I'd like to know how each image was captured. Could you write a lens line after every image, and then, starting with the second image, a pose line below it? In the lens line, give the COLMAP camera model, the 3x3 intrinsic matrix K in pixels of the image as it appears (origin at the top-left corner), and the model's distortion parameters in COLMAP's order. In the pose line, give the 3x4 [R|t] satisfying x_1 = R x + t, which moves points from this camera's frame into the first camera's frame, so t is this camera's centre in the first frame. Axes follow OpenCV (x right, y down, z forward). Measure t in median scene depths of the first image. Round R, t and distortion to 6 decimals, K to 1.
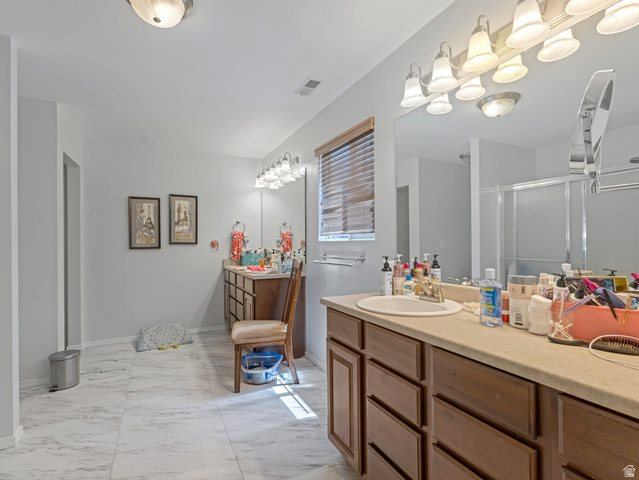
lens RADIAL K [[326.8, 0, 321.7], [0, 326.8, 239.8], [0, 0, 1]] dist [0.027803, -0.000491]
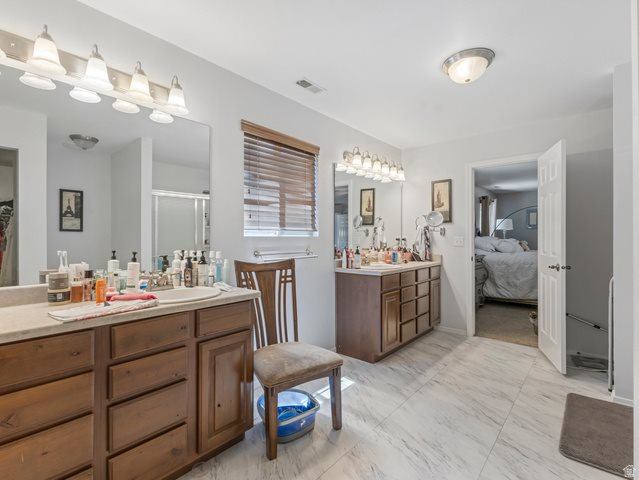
lens RADIAL K [[326.8, 0, 321.7], [0, 326.8, 239.8], [0, 0, 1]] dist [0.027803, -0.000491]
pose [[-0.398690, 0.010400, 0.917027, -0.953708], [-0.000503, 0.999933, -0.011559, 0.025592], [-0.917086, -0.005069, -0.398658, 1.335316]]
